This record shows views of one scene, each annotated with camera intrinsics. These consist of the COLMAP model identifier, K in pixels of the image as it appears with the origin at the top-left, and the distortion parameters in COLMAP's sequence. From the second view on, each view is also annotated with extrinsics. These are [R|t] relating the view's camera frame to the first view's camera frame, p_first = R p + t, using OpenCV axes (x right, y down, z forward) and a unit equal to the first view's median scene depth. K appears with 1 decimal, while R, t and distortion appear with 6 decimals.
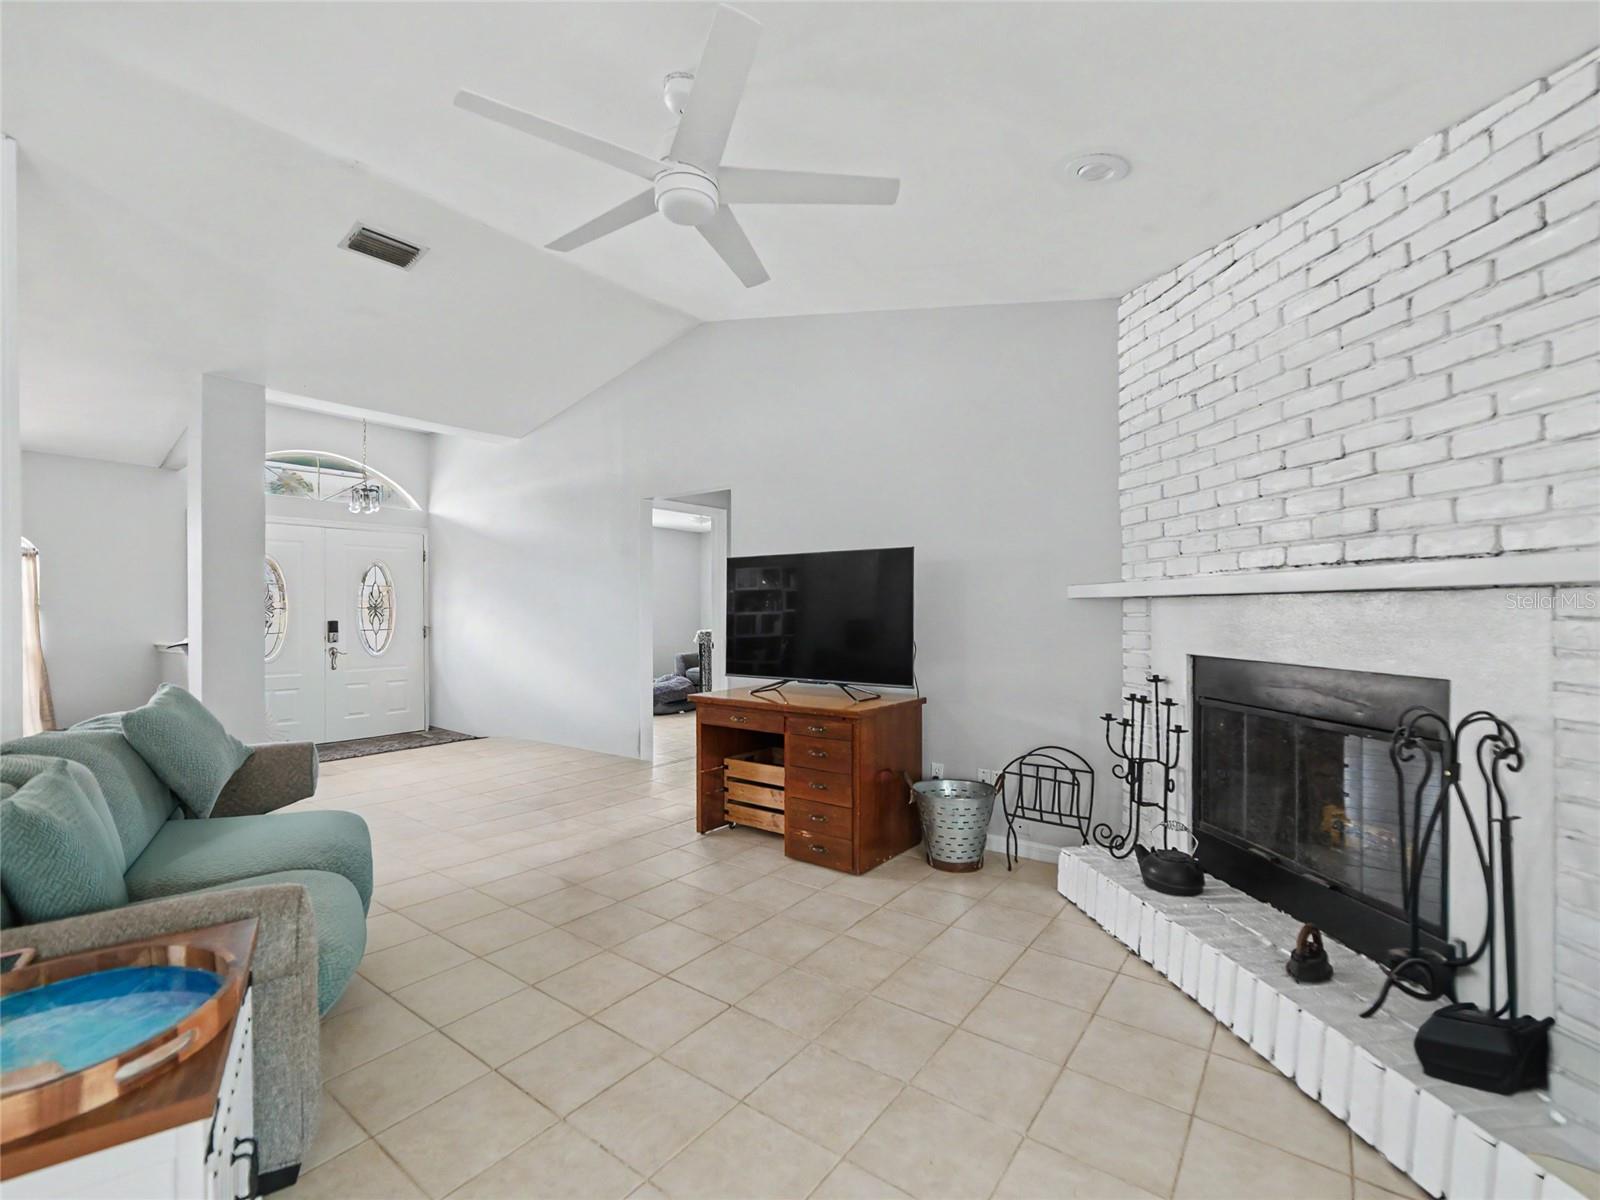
lens RADIAL K [[706.6, 0, 800.0], [0, 706.6, 600.0], [0, 0, 1]] dist [-0.000856, -0.000069]
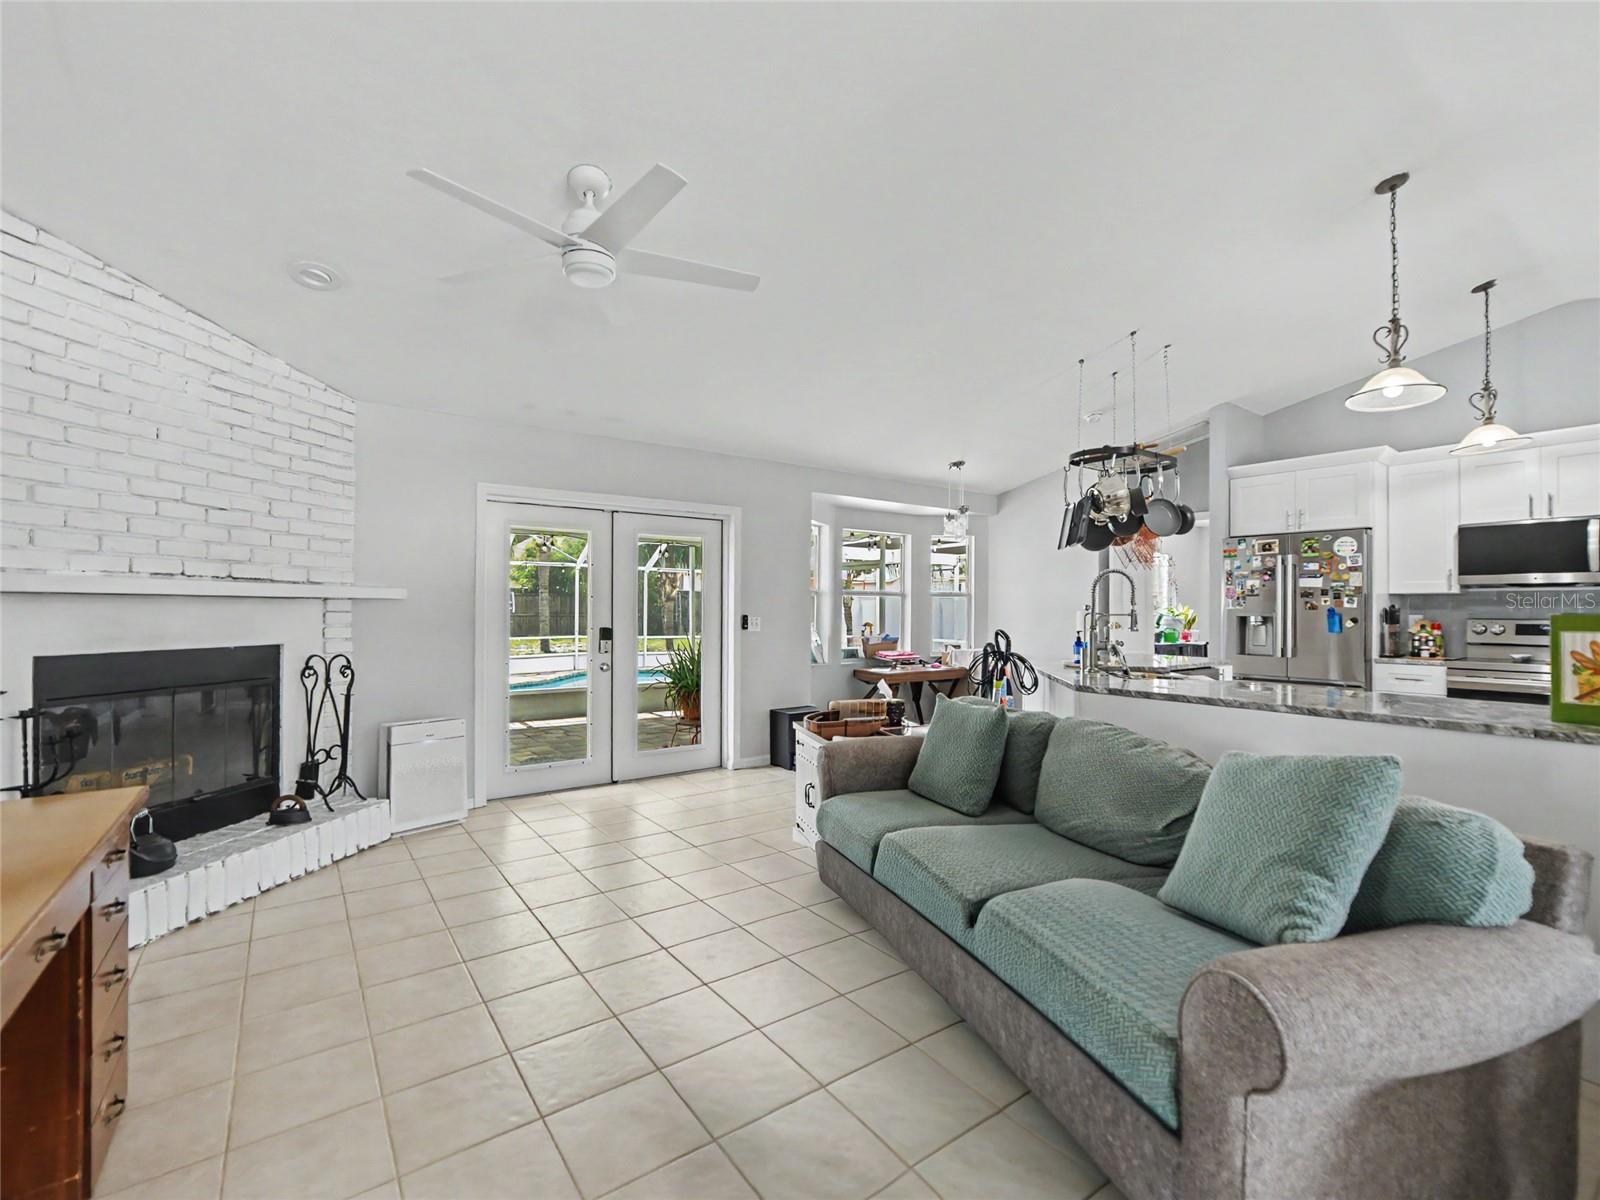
lens RADIAL K [[706.6, 0, 800.0], [0, 706.6, 600.0], [0, 0, 1]] dist [-0.000856, -0.000069]
pose [[-0.954069, 0.007898, 0.299481, -0.895292], [-0.002210, 0.999440, -0.033397, 0.044672], [-0.299577, -0.032525, -0.953517, 2.101461]]
